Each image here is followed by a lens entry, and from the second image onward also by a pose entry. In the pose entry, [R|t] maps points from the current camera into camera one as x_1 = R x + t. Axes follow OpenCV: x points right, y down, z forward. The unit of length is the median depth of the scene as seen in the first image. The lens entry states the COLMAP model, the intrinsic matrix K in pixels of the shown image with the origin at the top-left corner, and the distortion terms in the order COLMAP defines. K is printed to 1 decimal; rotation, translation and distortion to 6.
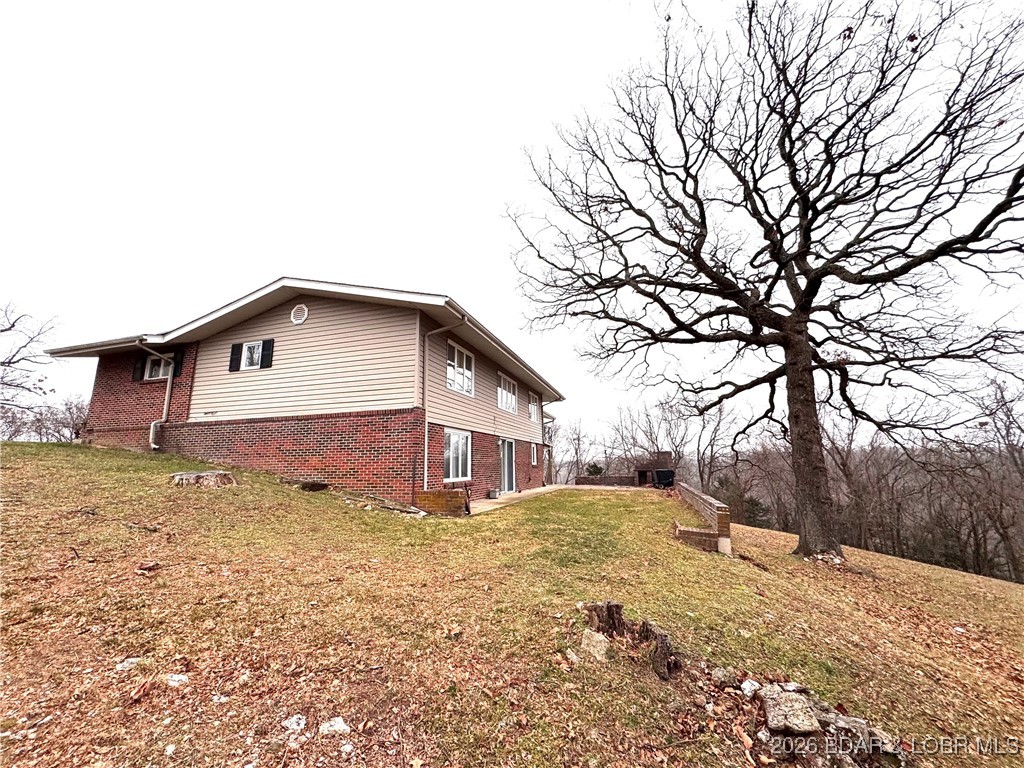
lens RADIAL K [[404.8, 0, 511.6], [0, 404.8, 385.7], [0, 0, 1]] dist [-0.004901, 0.000726]
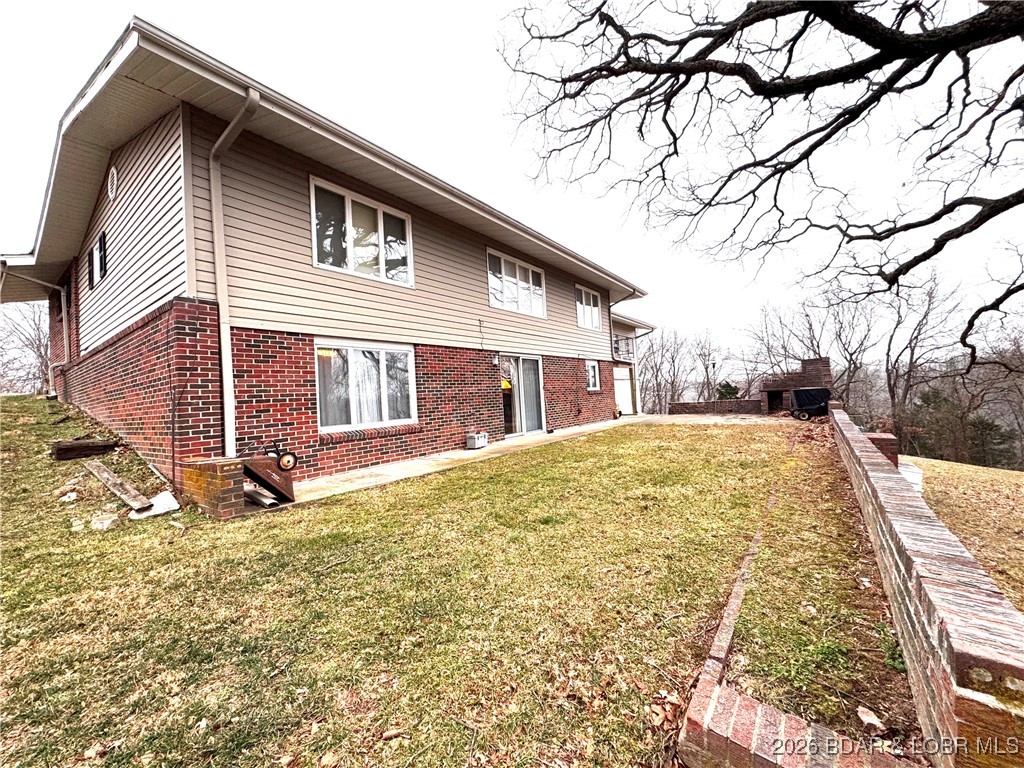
lens RADIAL K [[404.8, 0, 512.8], [0, 404.8, 384.5], [0, 0, 1]] dist [-0.004901, 0.000726]
pose [[0.945840, -0.055205, -0.319905, 0.148624], [0.109890, 0.981706, 0.155494, 0.060551], [0.305468, -0.182227, 0.934603, 0.303939]]
